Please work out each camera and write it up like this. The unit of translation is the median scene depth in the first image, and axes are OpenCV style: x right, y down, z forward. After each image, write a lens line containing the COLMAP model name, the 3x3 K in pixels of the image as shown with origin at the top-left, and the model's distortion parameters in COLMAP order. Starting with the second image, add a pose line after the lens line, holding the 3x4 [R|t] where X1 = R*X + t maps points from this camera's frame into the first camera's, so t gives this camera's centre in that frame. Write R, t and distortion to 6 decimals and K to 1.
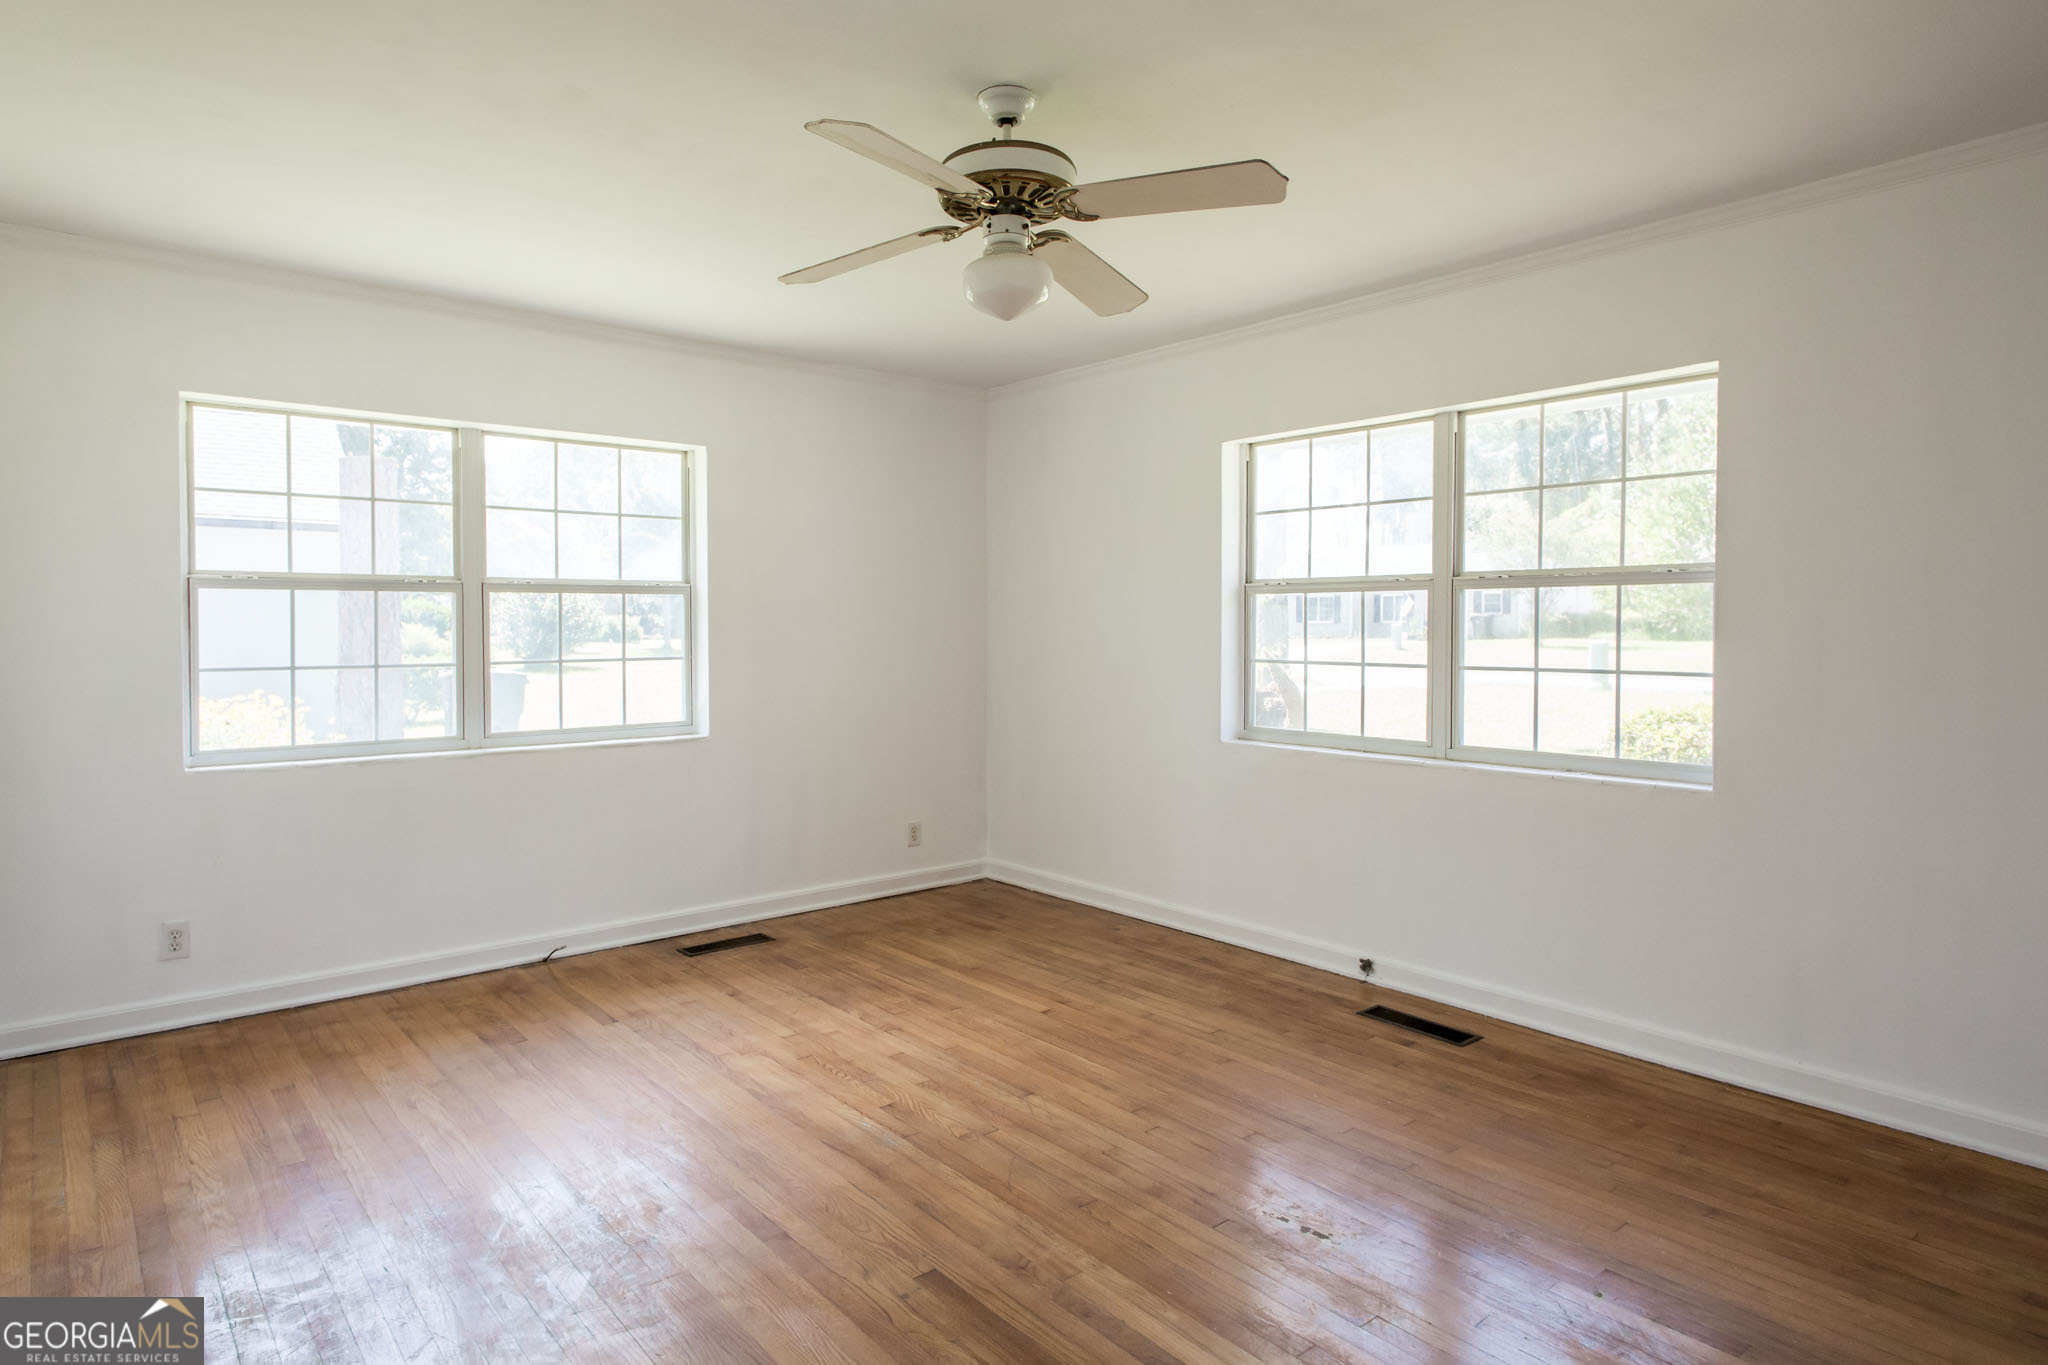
lens RADIAL K [[1159.4, 0, 1013.5], [0, 1159.4, 642.7], [0, 0, 1]] dist [0.011102, -0.000483]
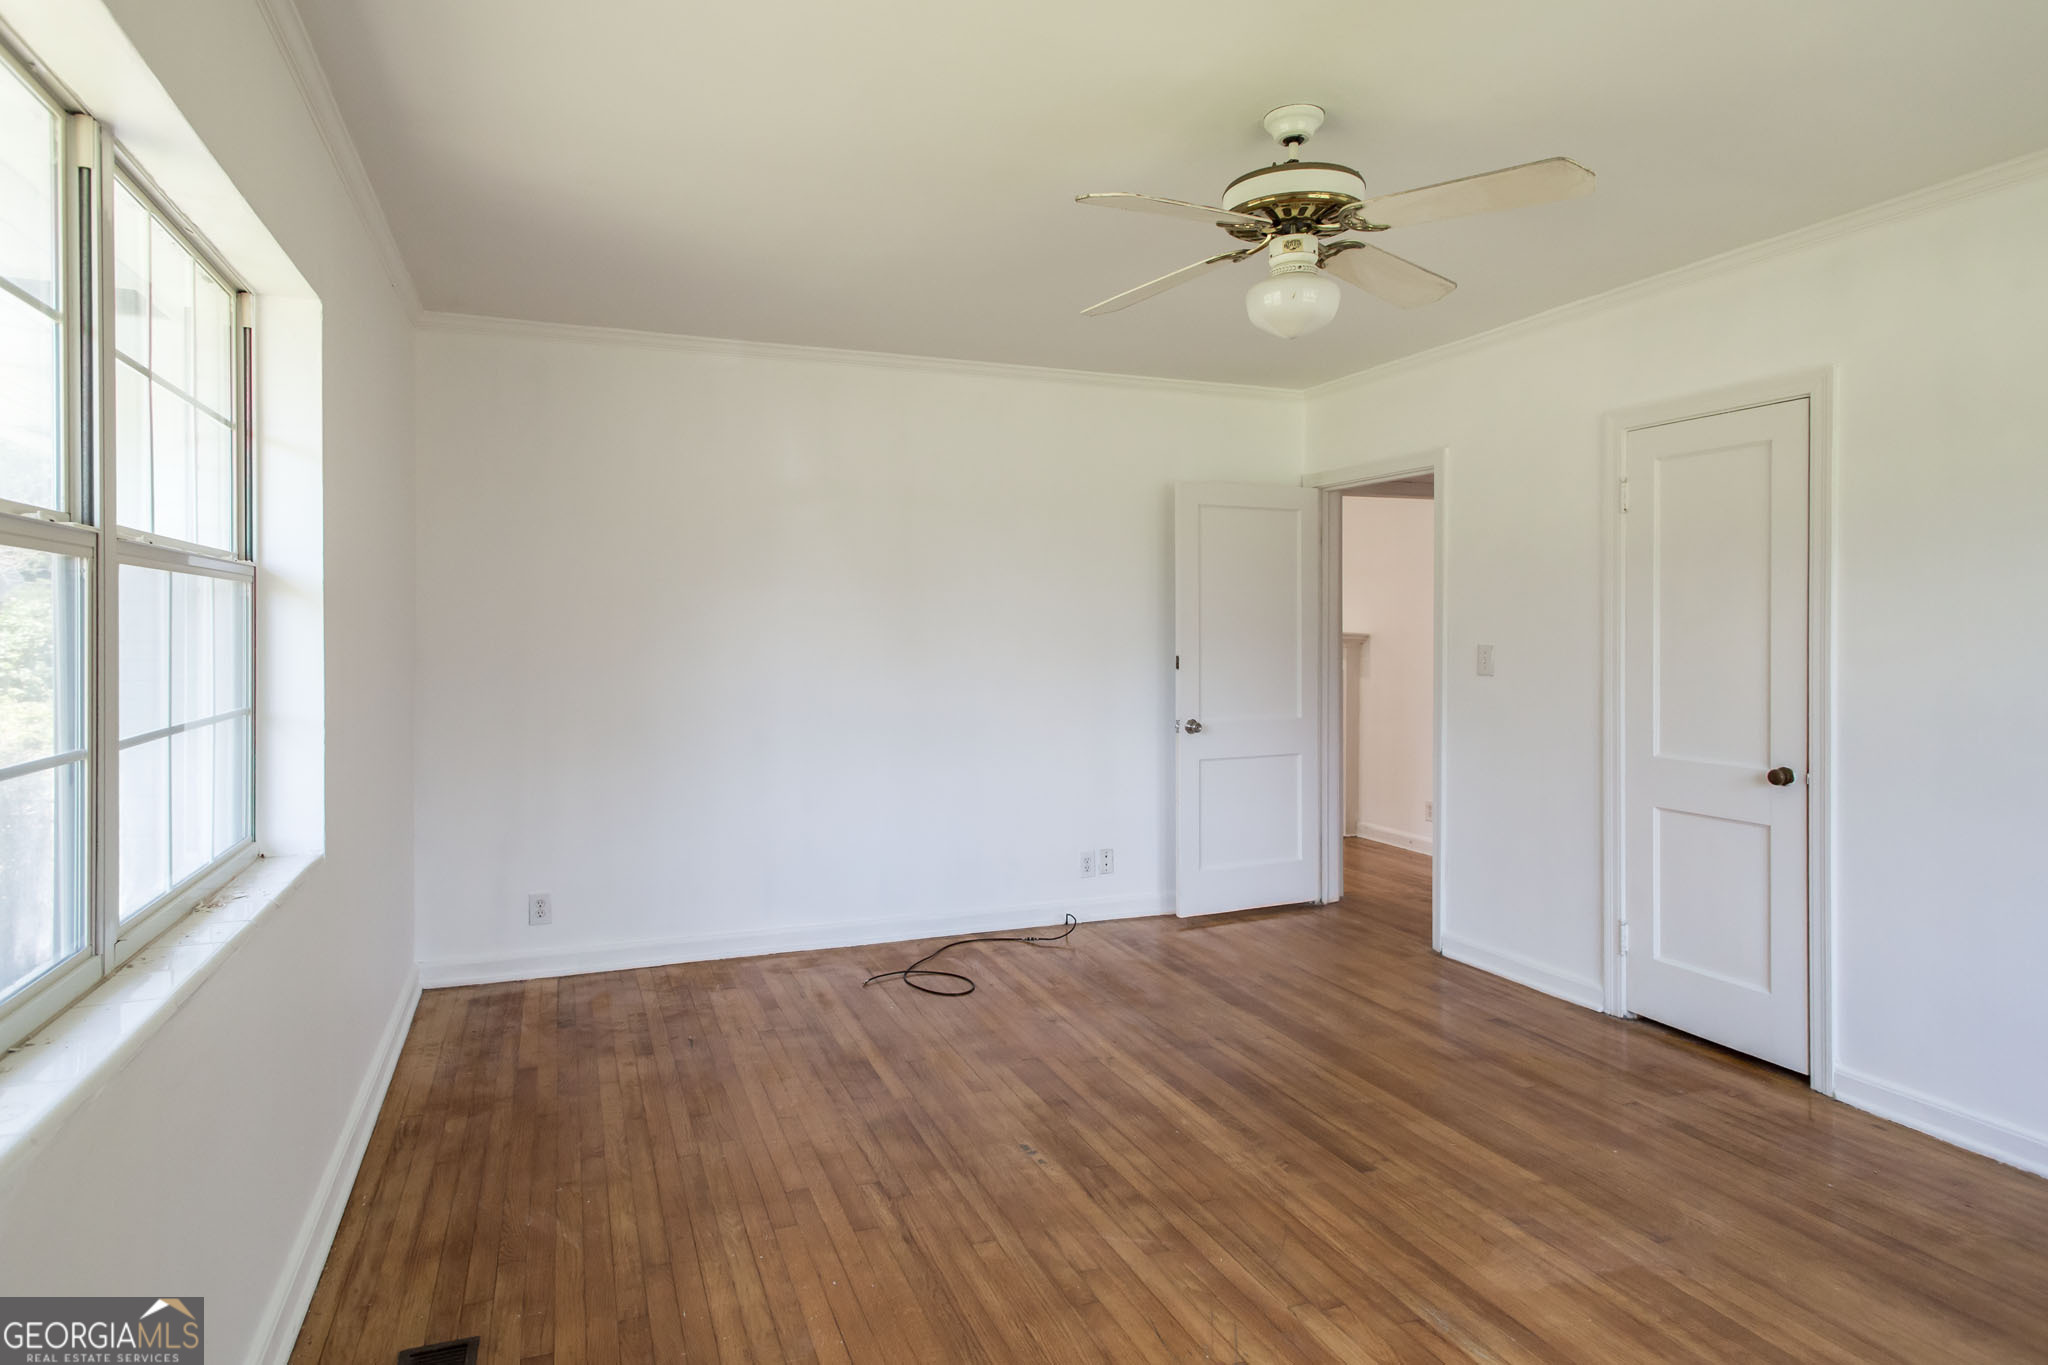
lens RADIAL K [[1159.4, 0, 1013.5], [0, 1159.4, 642.7], [0, 0, 1]] dist [0.011102, -0.000483]
pose [[-0.950460, -0.001064, 0.310845, -0.082366], [0.006437, 0.999712, 0.023104, -0.029586], [-0.310780, 0.023960, -0.950180, 1.874540]]
